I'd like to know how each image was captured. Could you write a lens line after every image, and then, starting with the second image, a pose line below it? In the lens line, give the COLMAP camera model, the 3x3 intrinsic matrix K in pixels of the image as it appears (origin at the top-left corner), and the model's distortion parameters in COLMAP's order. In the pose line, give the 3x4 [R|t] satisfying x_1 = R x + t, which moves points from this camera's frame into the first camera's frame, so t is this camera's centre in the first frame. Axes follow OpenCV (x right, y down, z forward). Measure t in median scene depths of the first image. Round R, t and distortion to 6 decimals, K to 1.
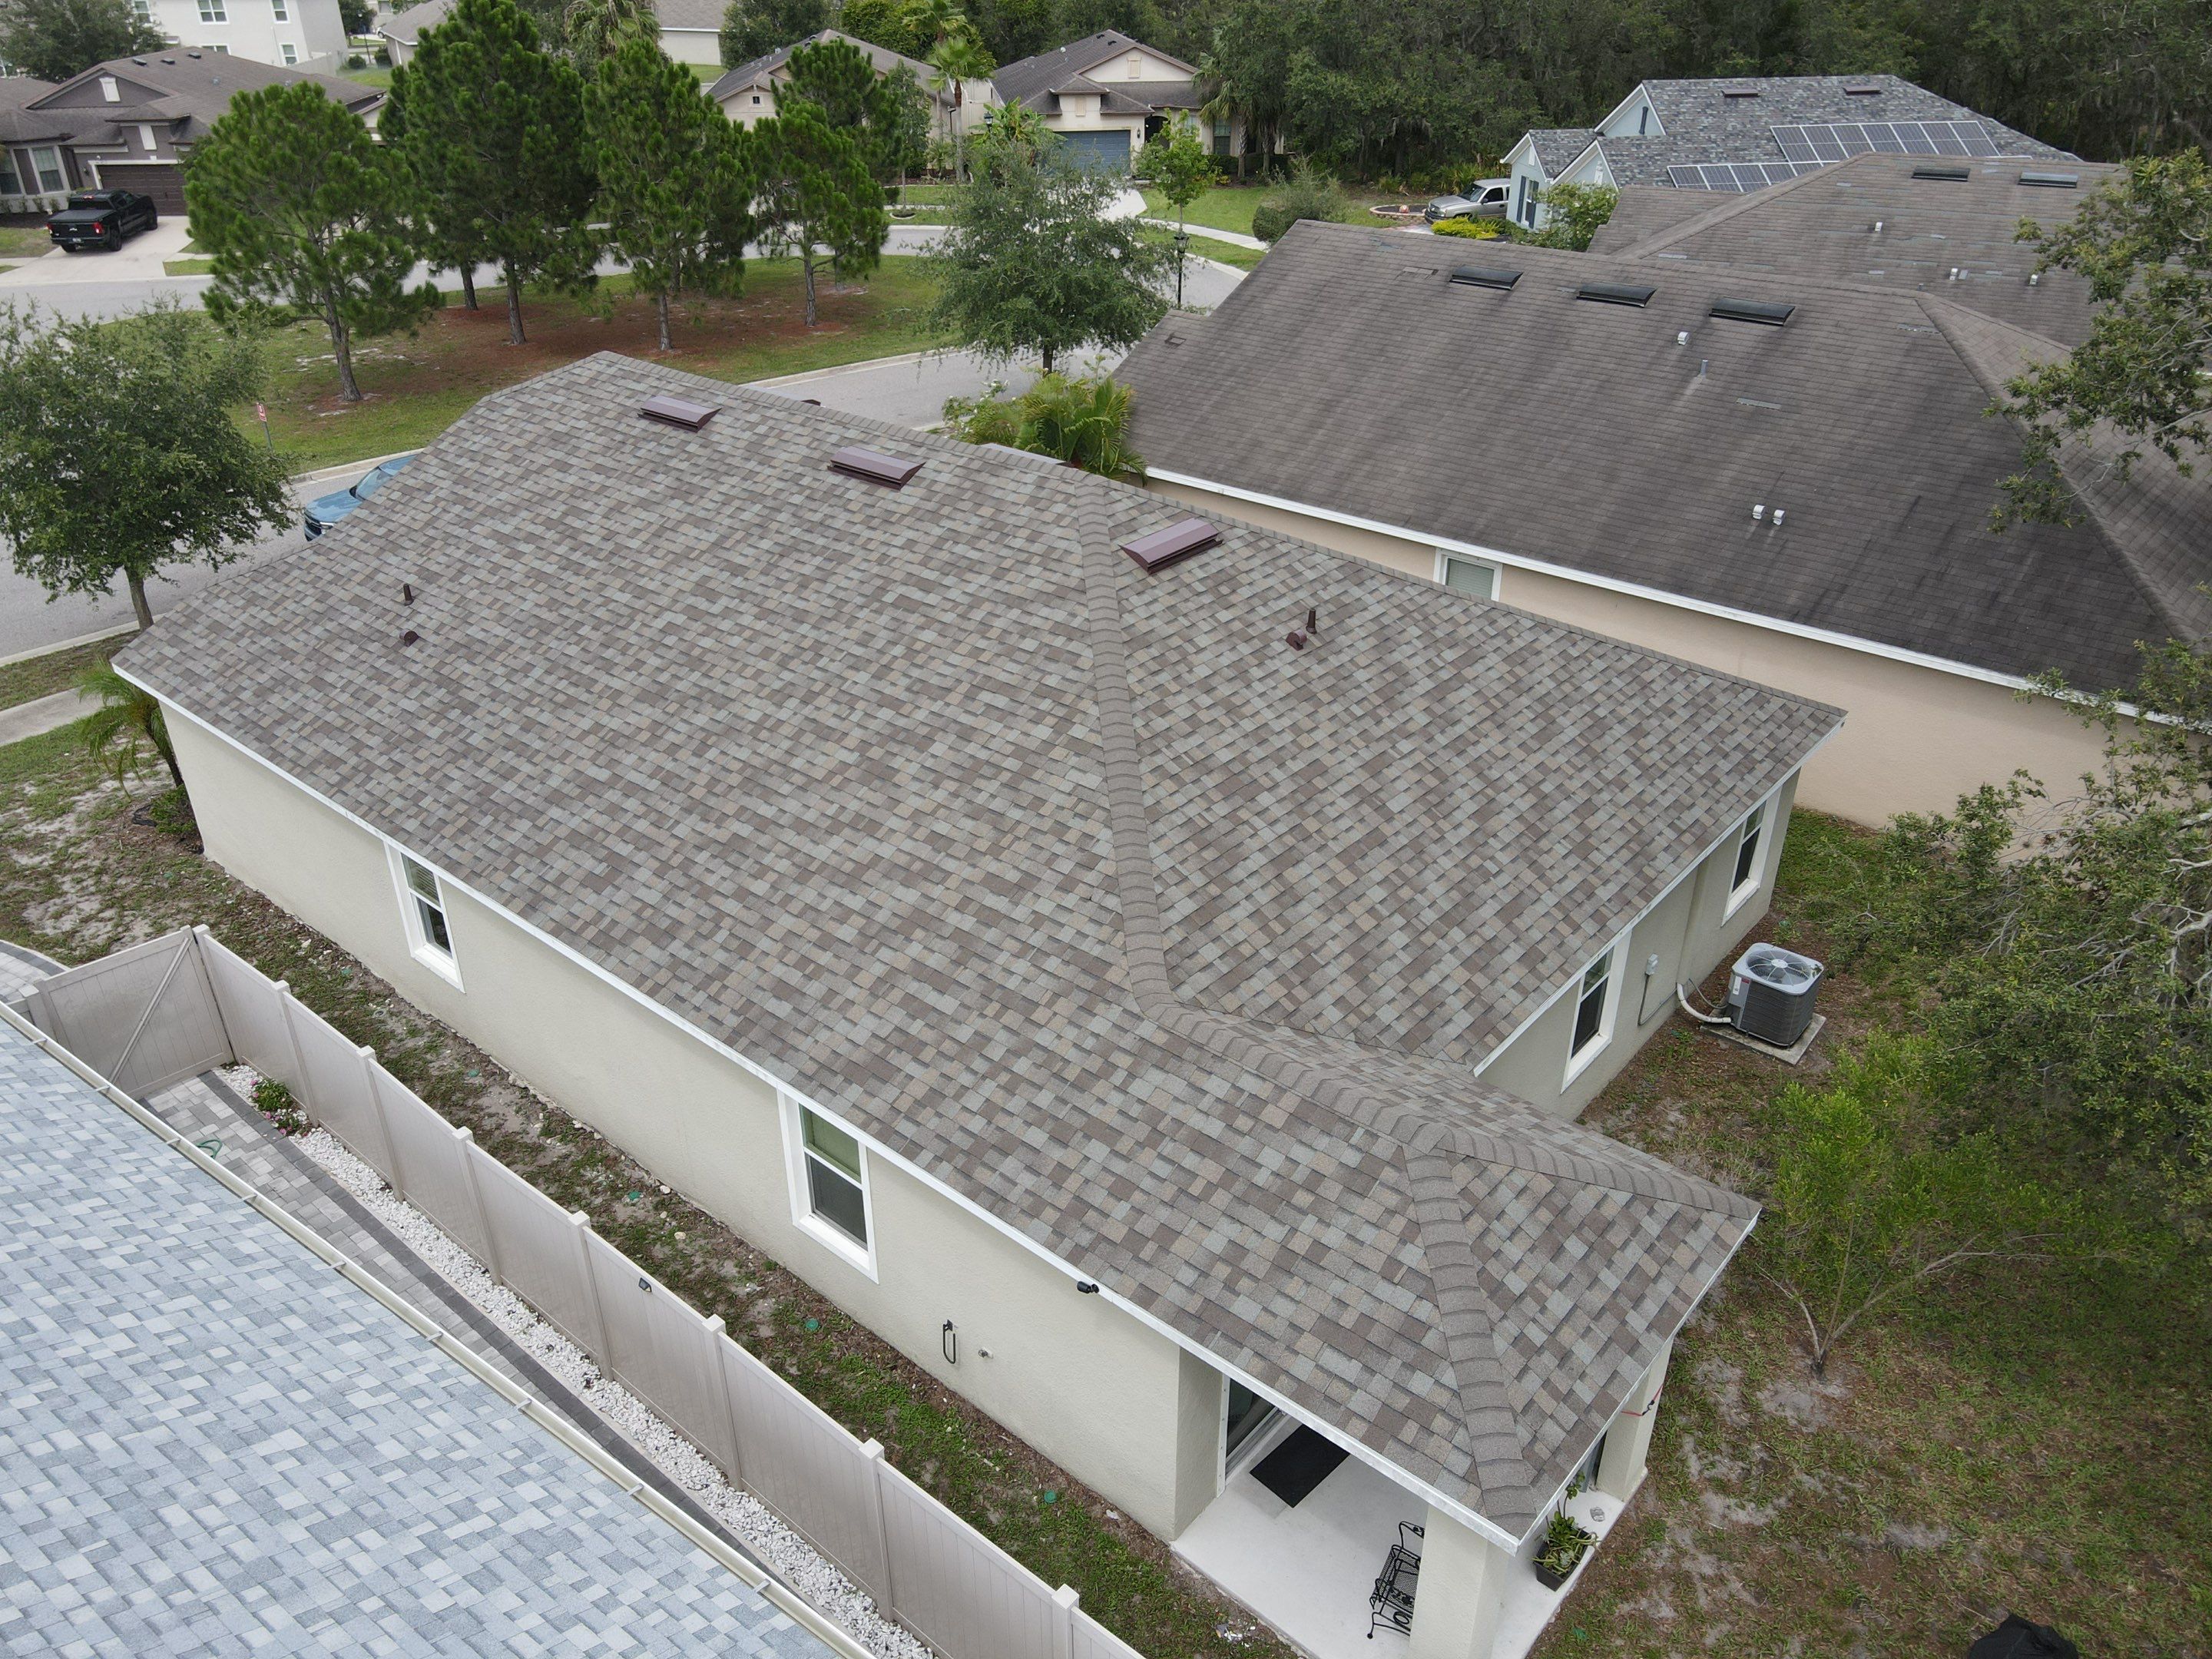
lens RADIAL K [[1615.3, 0, 1092.0], [0, 1615.3, 841.7], [0, 0, 1]] dist [-0.006385, 0.034627]
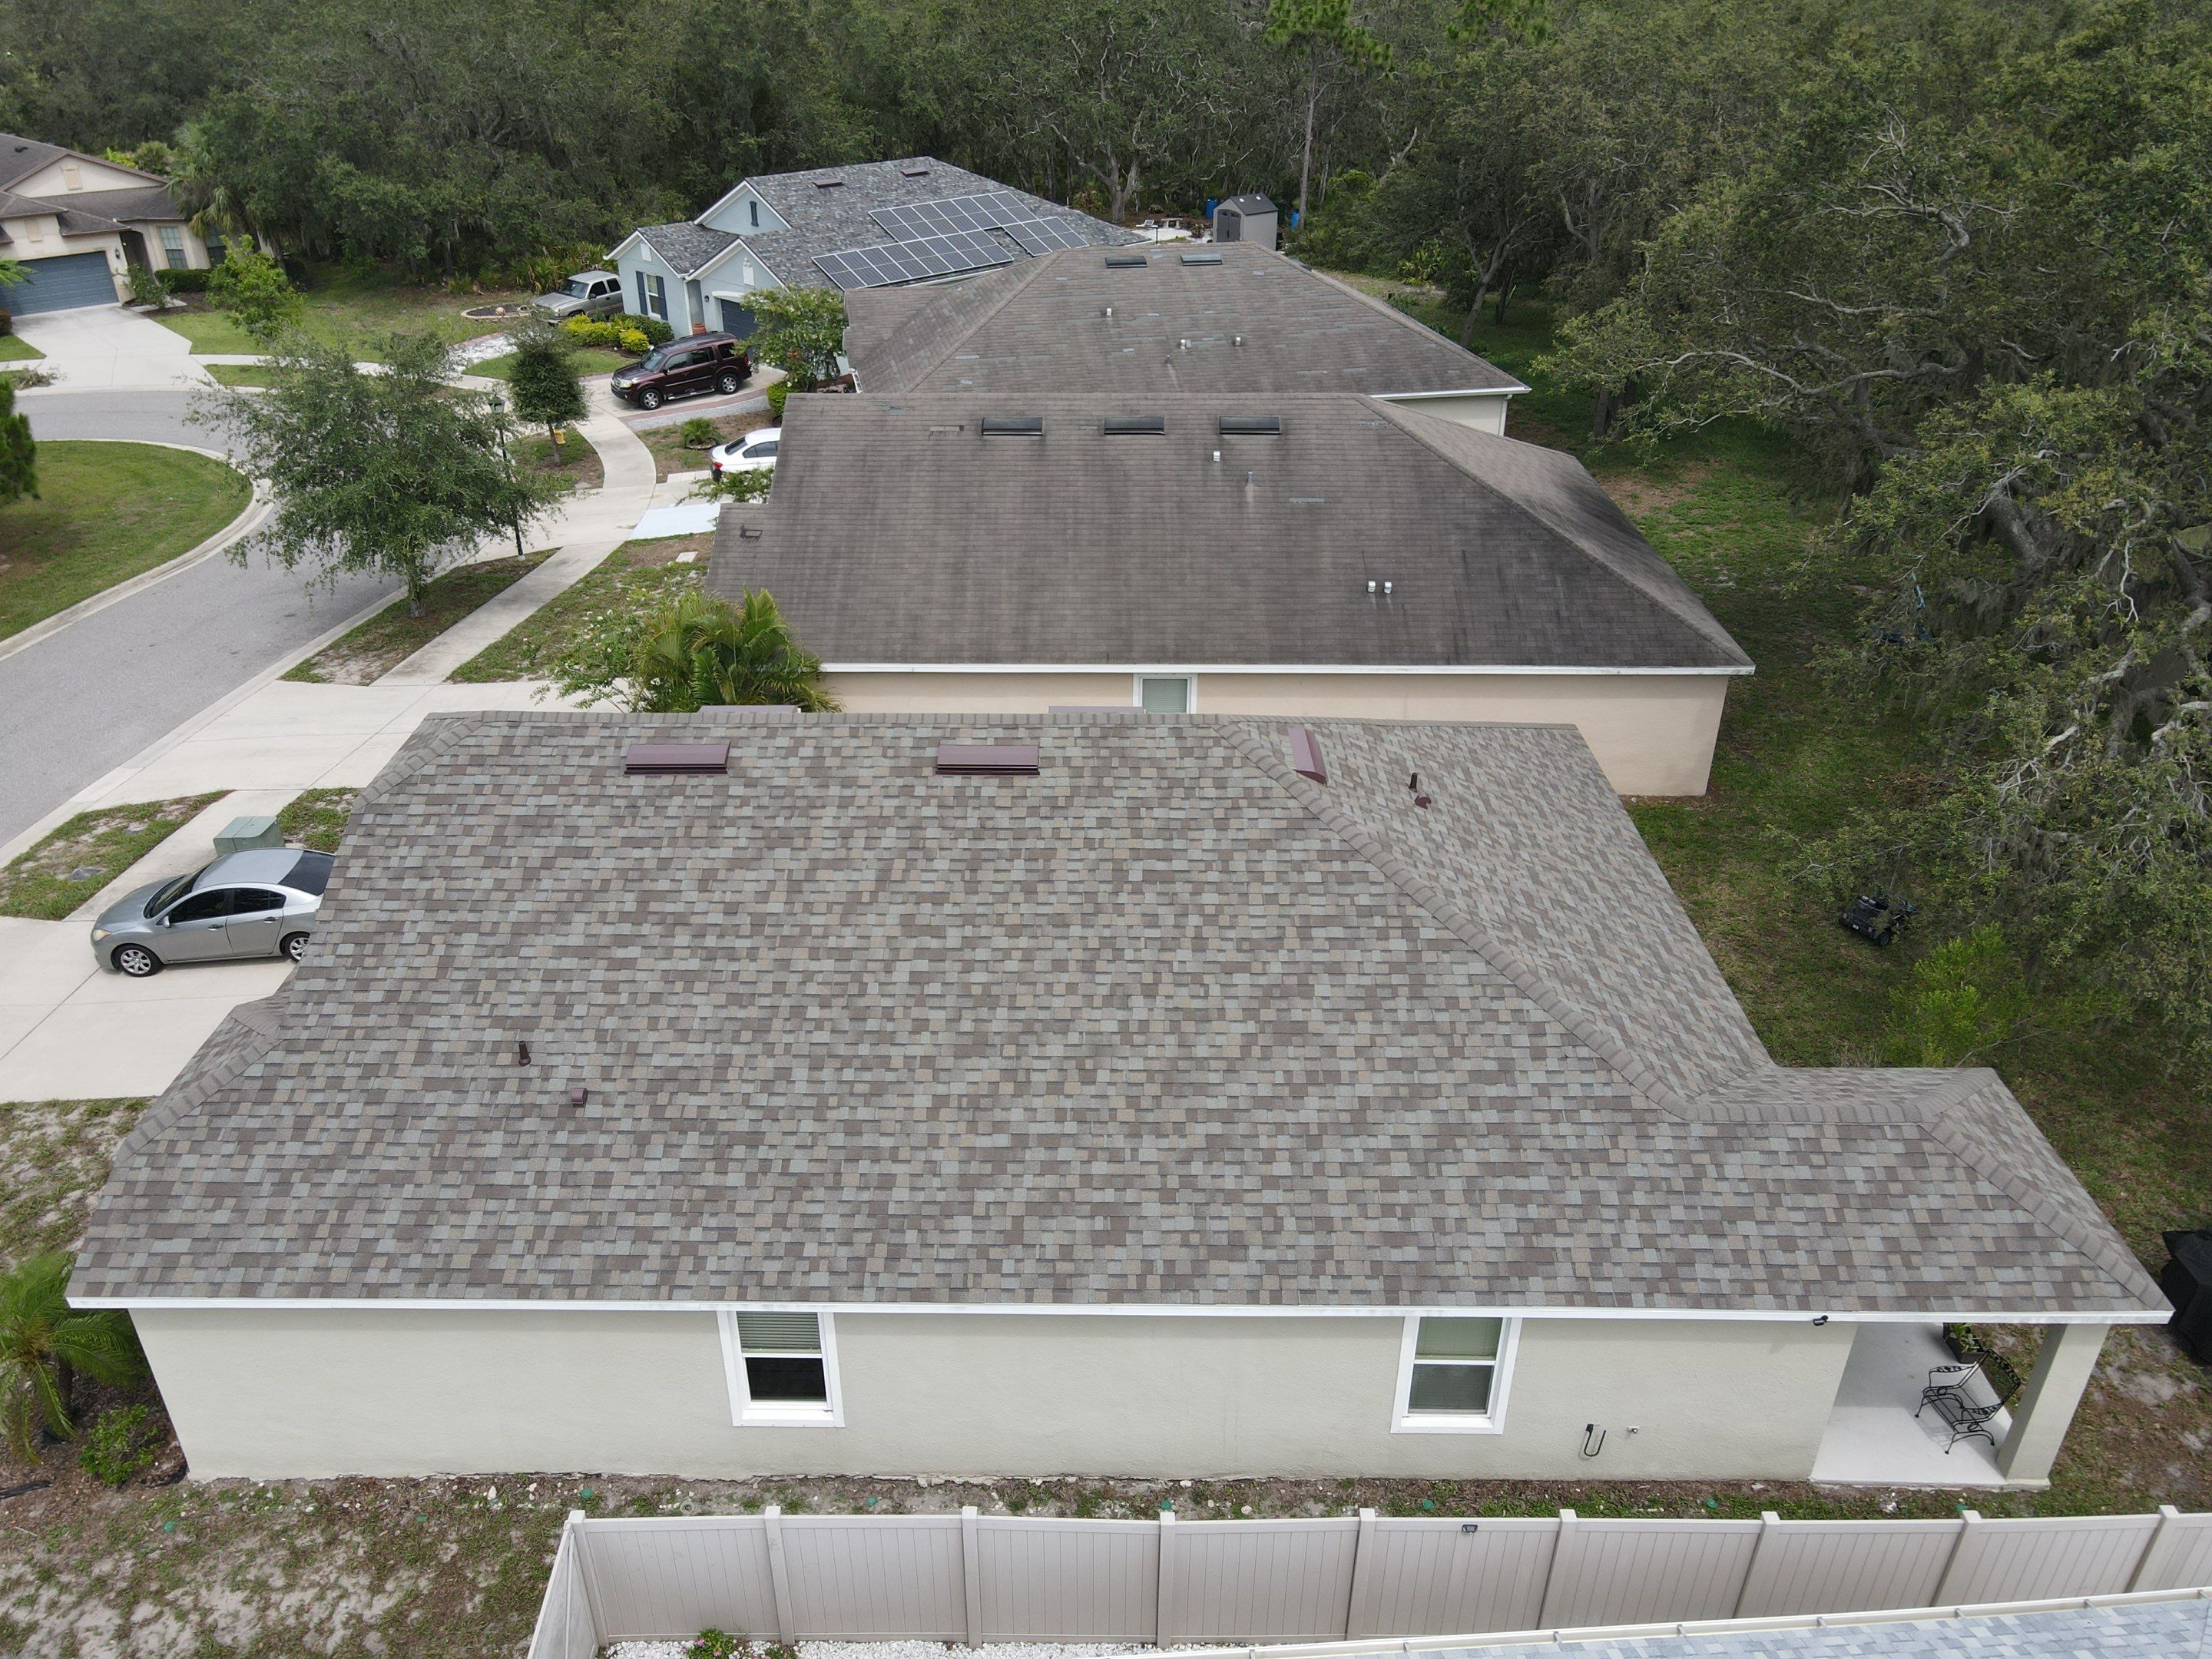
lens RADIAL K [[1615.3, 0, 1082.2], [0, 1615.3, 849.9], [0, 0, 1]] dist [-0.006385, 0.034627]
pose [[0.761603, -0.317201, 0.565106, -0.715539], [0.316450, 0.943018, 0.102843, -0.275051], [-0.565527, 0.100502, 0.818583, 0.134669]]
